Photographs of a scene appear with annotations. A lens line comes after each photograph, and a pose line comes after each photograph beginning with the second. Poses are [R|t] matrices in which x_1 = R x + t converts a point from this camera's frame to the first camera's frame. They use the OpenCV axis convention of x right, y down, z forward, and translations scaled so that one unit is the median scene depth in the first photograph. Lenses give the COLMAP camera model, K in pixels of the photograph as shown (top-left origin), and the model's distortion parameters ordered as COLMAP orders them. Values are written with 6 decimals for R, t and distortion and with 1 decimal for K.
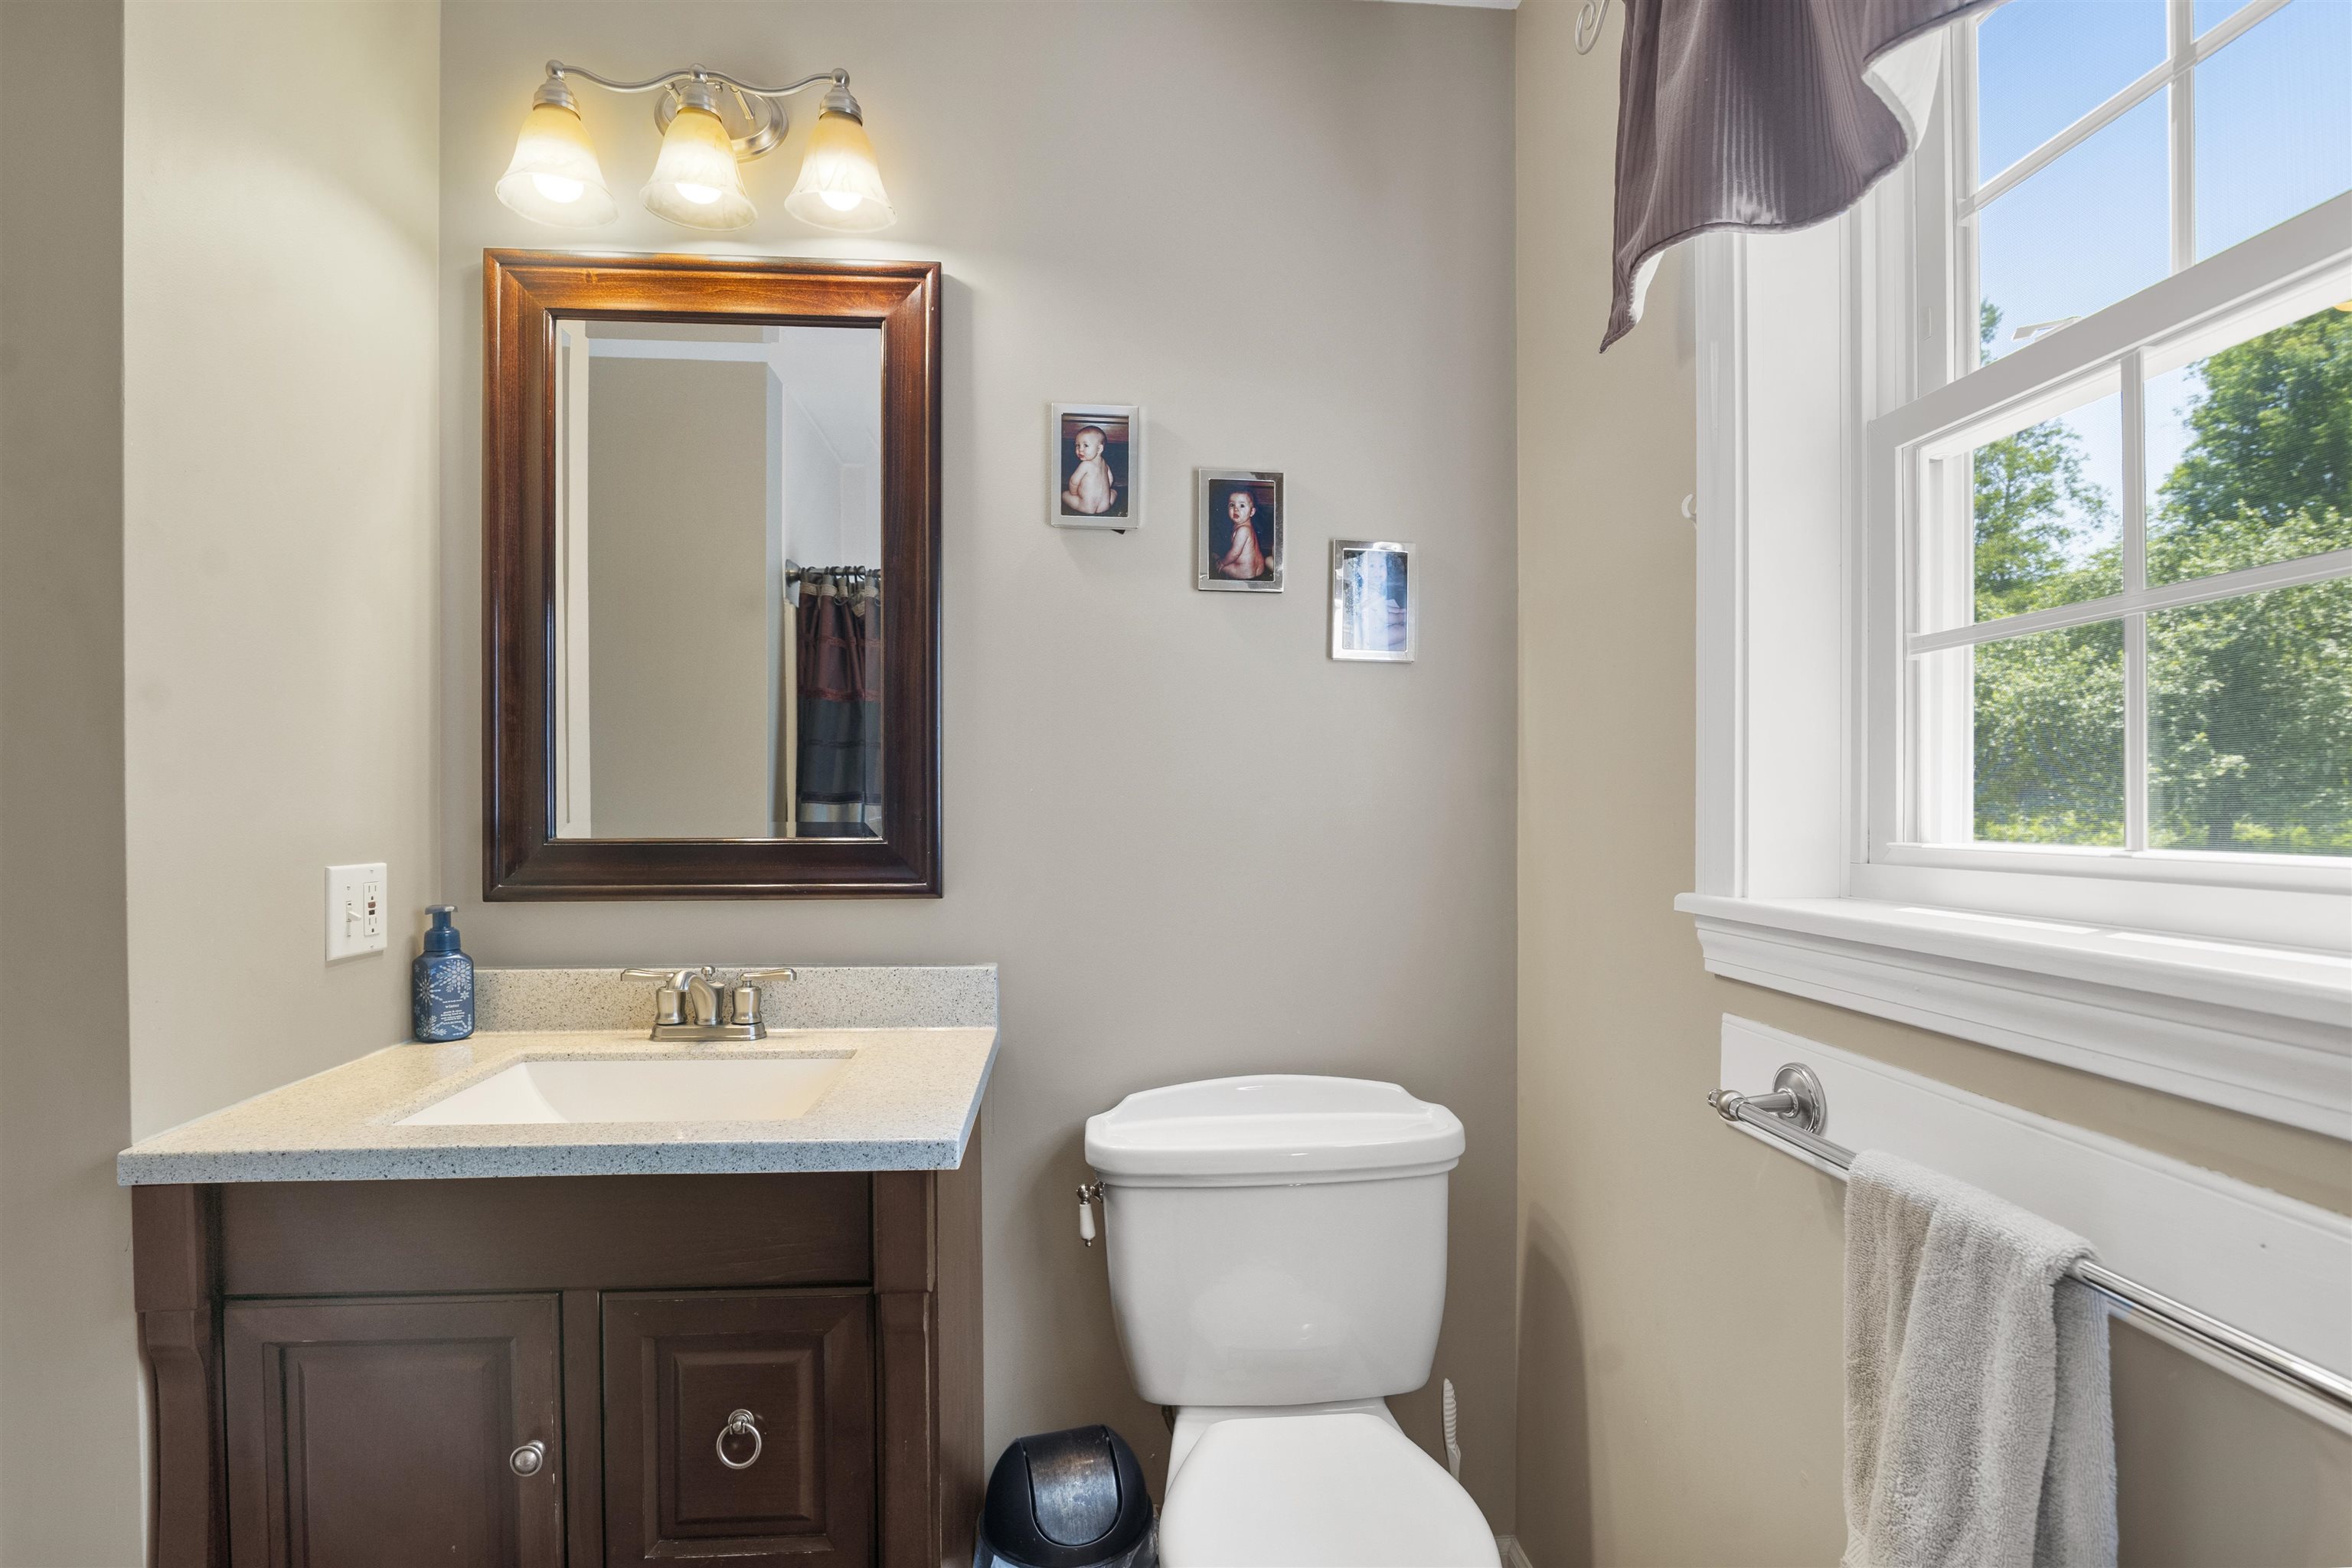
lens RADIAL K [[1096.5, 0, 1175.5], [0, 1096.5, 801.5], [0, 0, 1]] dist [-0.020388, -0.000083]
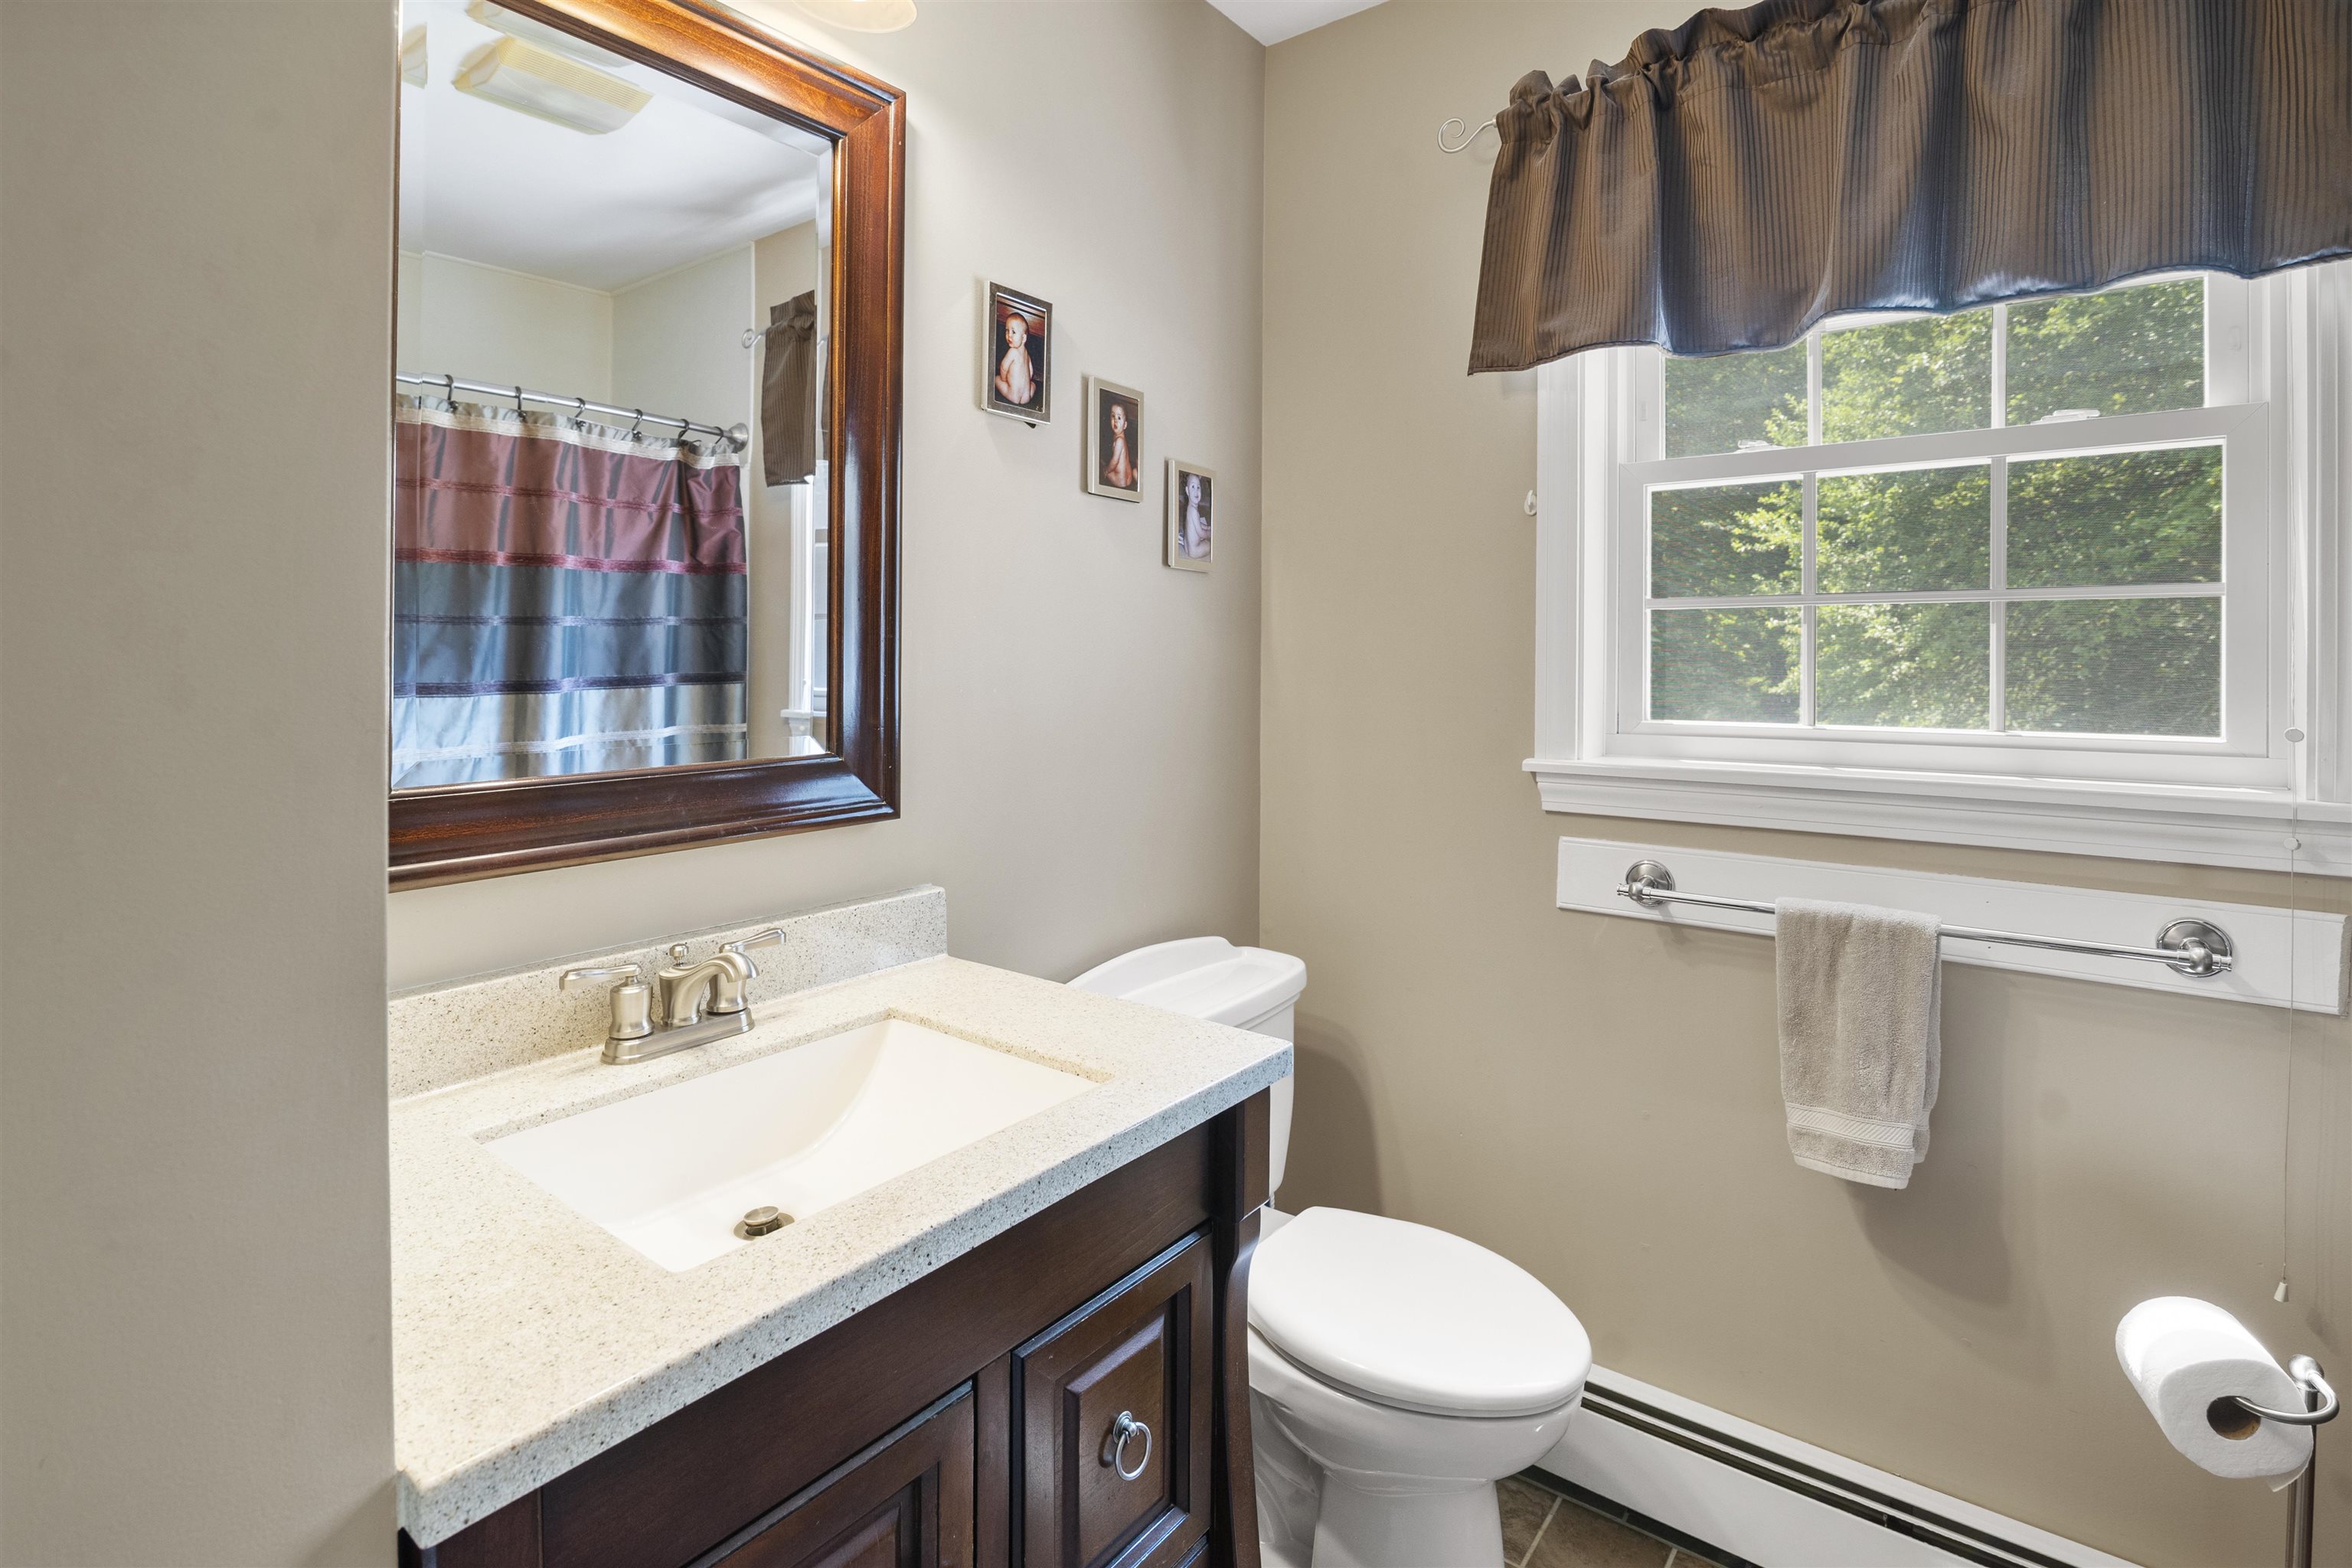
lens RADIAL K [[1096.5, 0, 1142.4], [0, 1096.5, 650.4], [0, 0, 1]] dist [-0.020388, -0.000083]
pose [[0.694833, 0.002170, 0.719168, -0.695250], [0.000406, 0.999994, -0.003410, -0.041700], [-0.719171, 0.002661, 0.694828, 0.249599]]
